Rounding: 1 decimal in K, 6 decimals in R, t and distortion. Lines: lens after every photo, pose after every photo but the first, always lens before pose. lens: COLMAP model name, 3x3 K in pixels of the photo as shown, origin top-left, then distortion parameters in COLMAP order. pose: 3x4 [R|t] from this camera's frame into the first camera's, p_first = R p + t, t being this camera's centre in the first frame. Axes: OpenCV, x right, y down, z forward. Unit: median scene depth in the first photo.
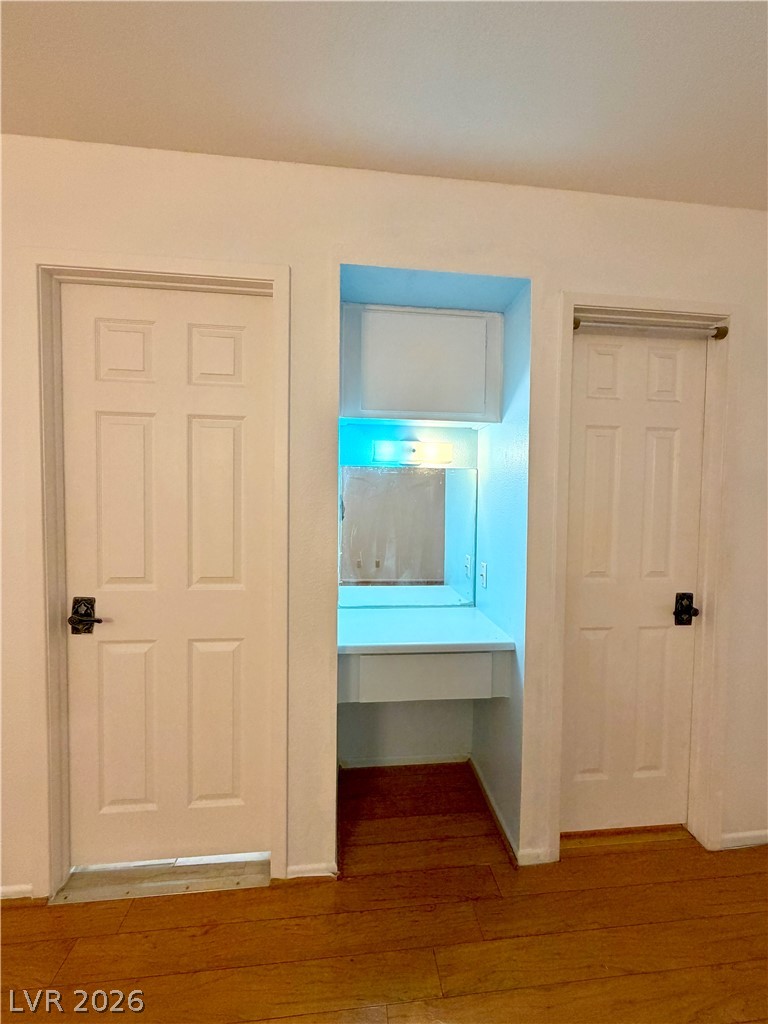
lens RADIAL K [[411.0, 0, 406.8], [0, 411.0, 510.5], [0, 0, 1]] dist [0.002861, 0.000326]
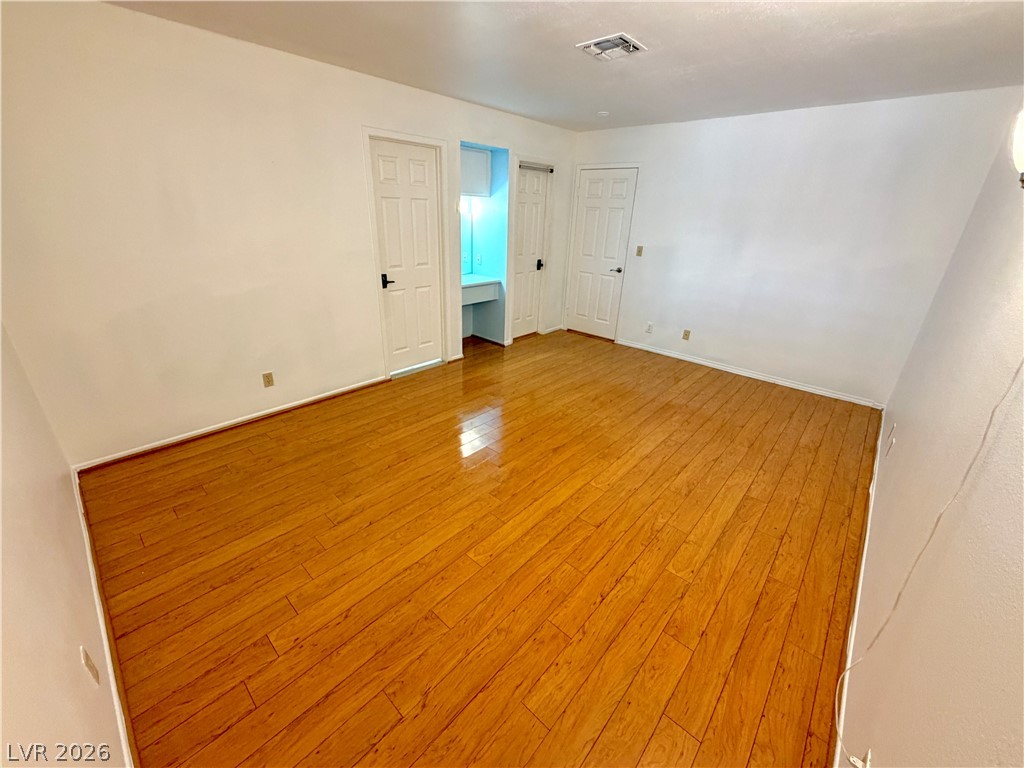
lens RADIAL K [[409.2, 0, 510.0], [0, 409.2, 383.8], [0, 0, 1]] dist [-0.001525, 0.000434]
pose [[0.753301, -0.250824, 0.607968, -1.789618], [0.000205, 0.924508, 0.381163, -0.125494], [-0.657676, -0.287006, 0.696484, -1.430685]]
